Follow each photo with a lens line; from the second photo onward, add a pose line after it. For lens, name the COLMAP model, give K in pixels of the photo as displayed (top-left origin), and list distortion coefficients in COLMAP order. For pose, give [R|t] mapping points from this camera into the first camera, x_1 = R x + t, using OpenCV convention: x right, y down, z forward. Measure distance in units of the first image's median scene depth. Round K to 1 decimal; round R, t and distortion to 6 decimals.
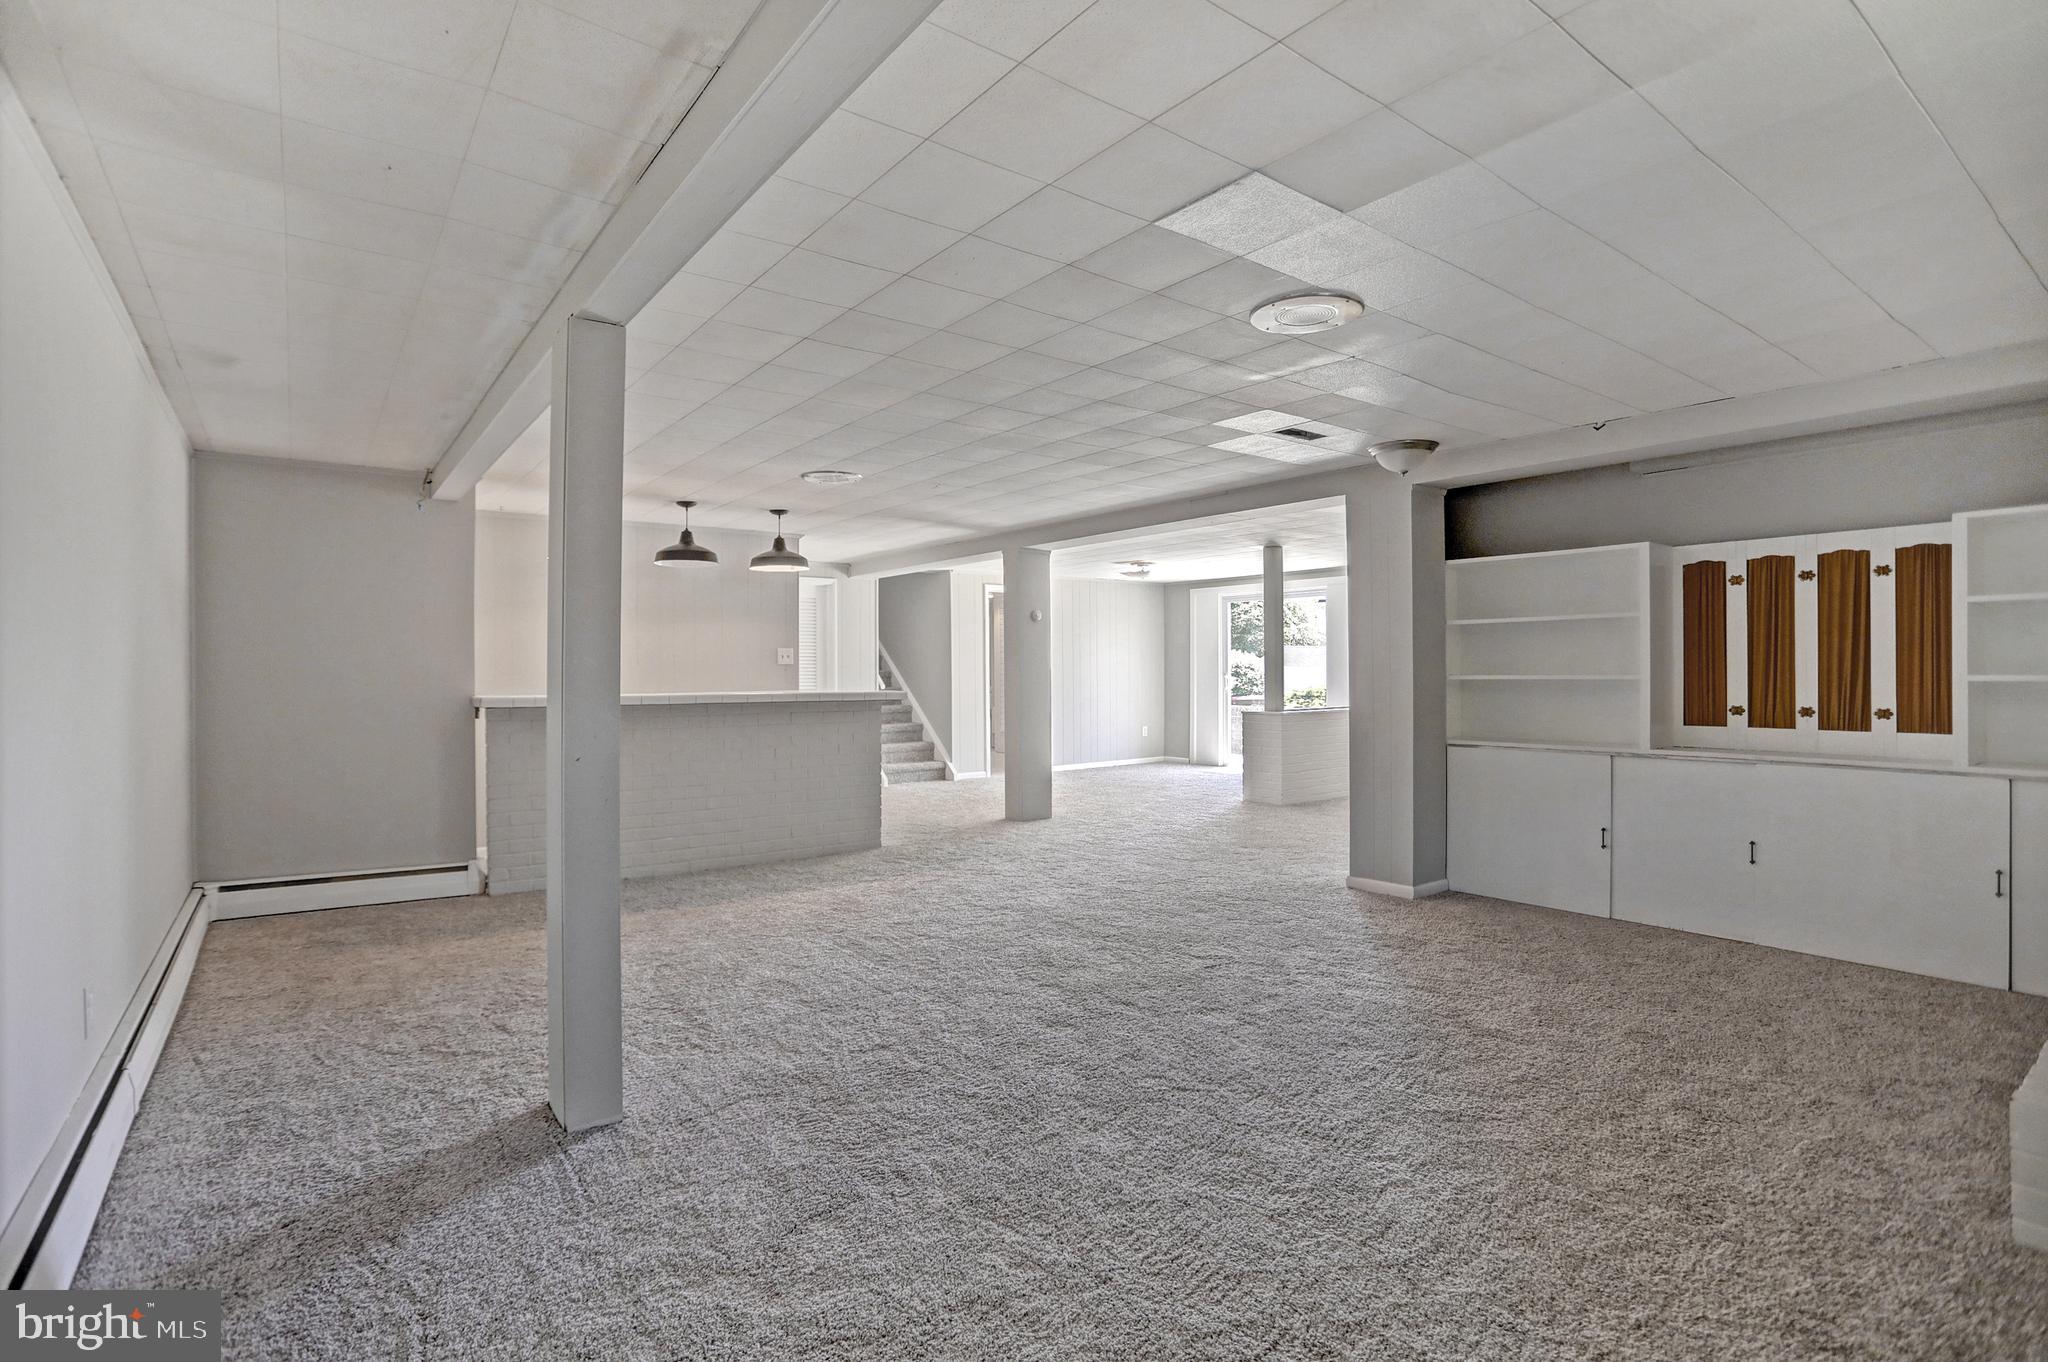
lens RADIAL K [[979.5, 0, 1025.1], [0, 979.5, 673.6], [0, 0, 1]] dist [-0.010634, -0.000191]
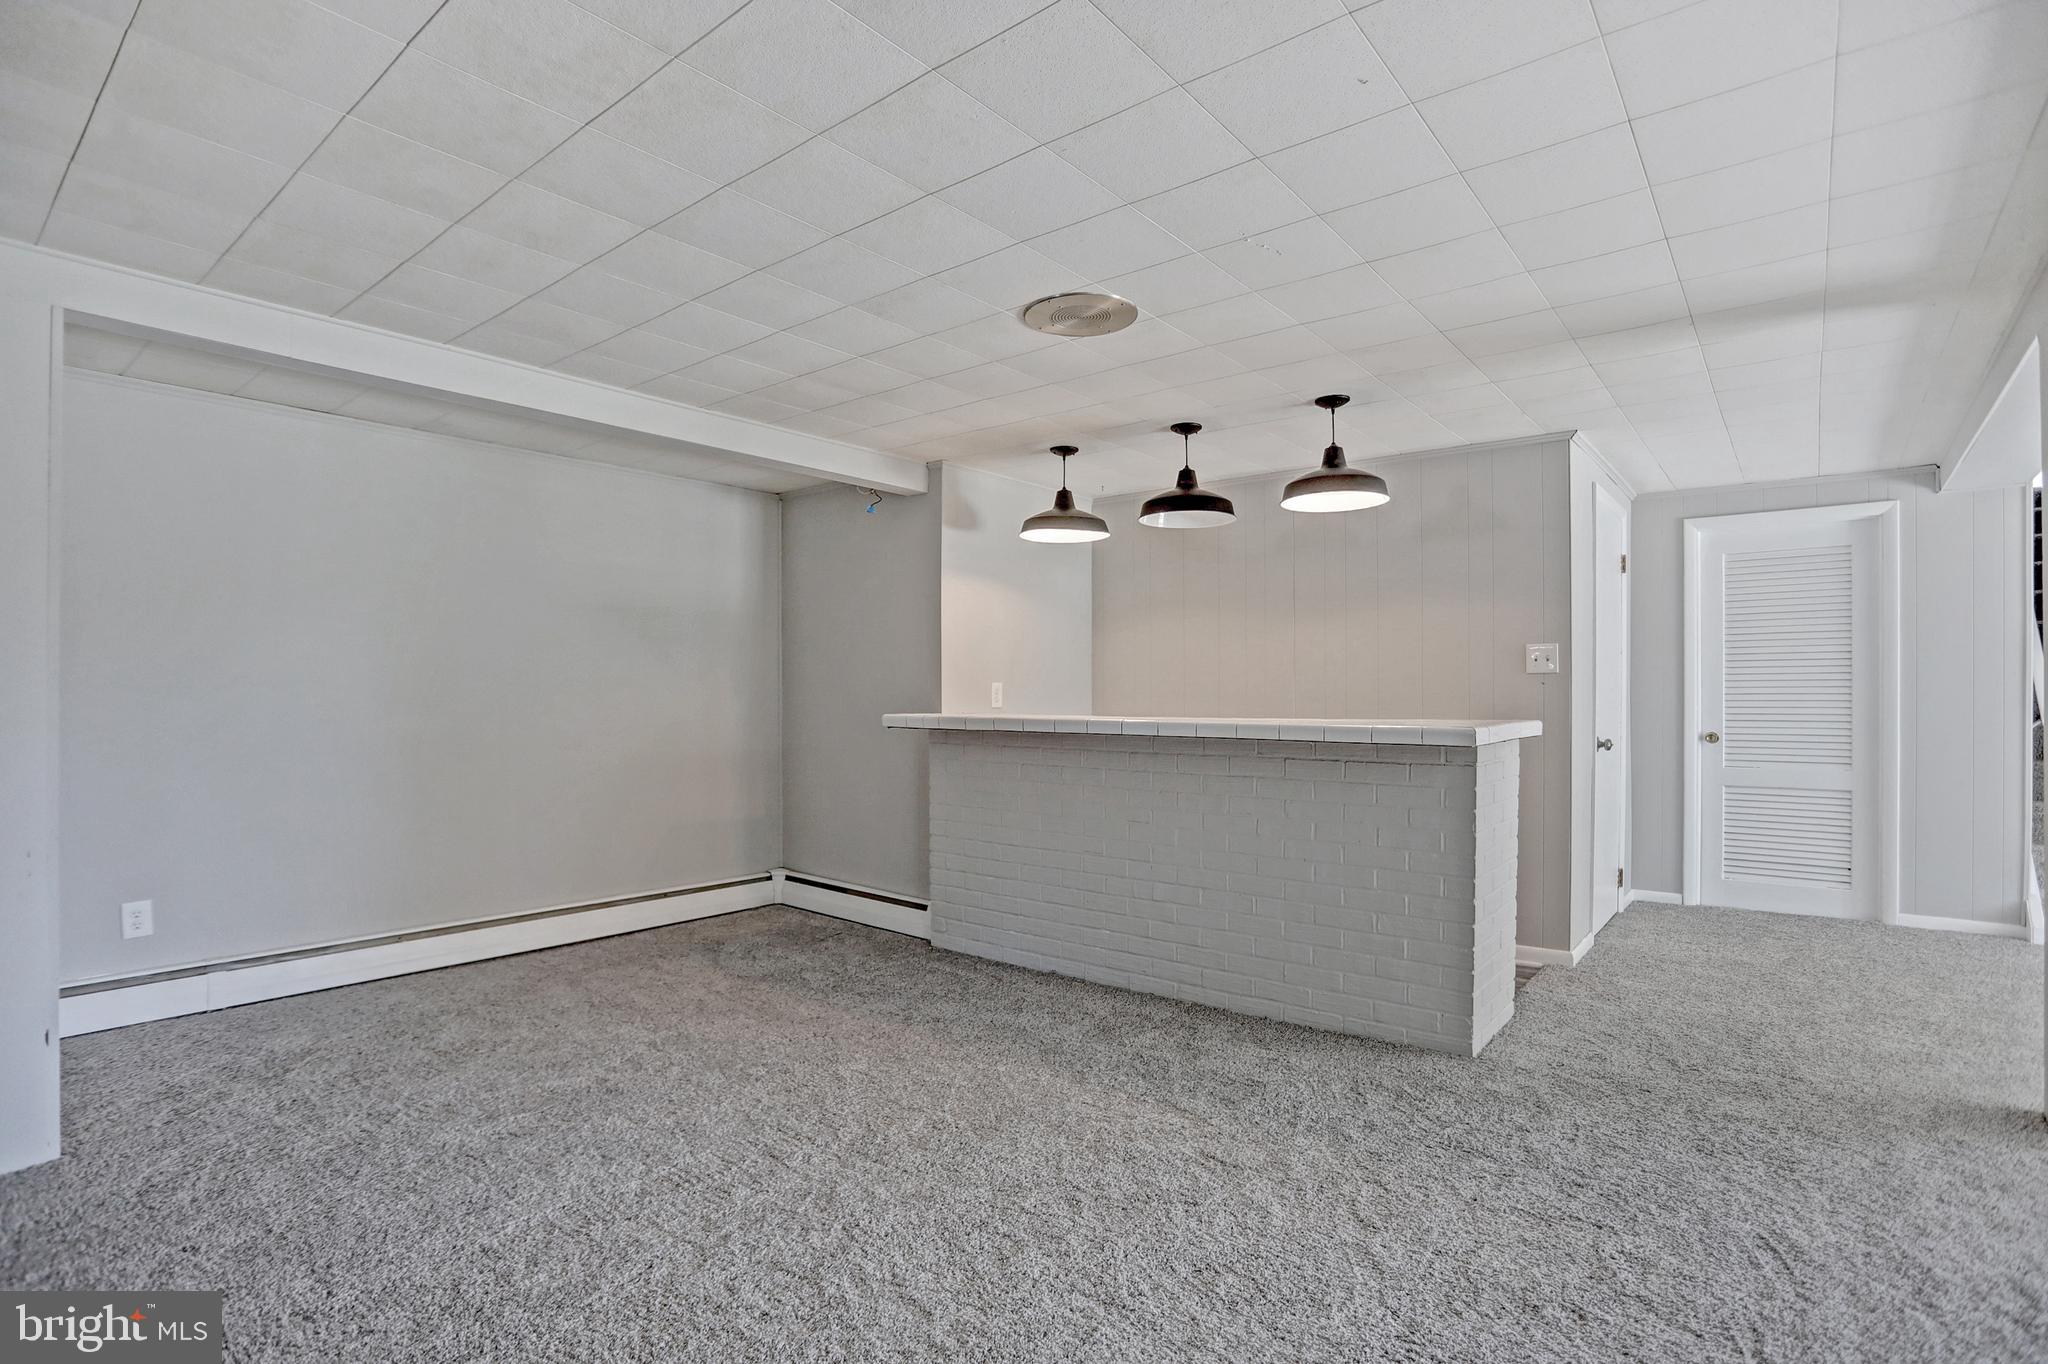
lens RADIAL K [[979.5, 0, 1017.9], [0, 979.5, 697.1], [0, 0, 1]] dist [-0.010634, -0.000191]
pose [[0.241289, -0.007680, -0.970423, 0.262084], [-0.010412, 0.999891, -0.010502, 0.015290], [0.970398, 0.012638, 0.241182, 0.741959]]
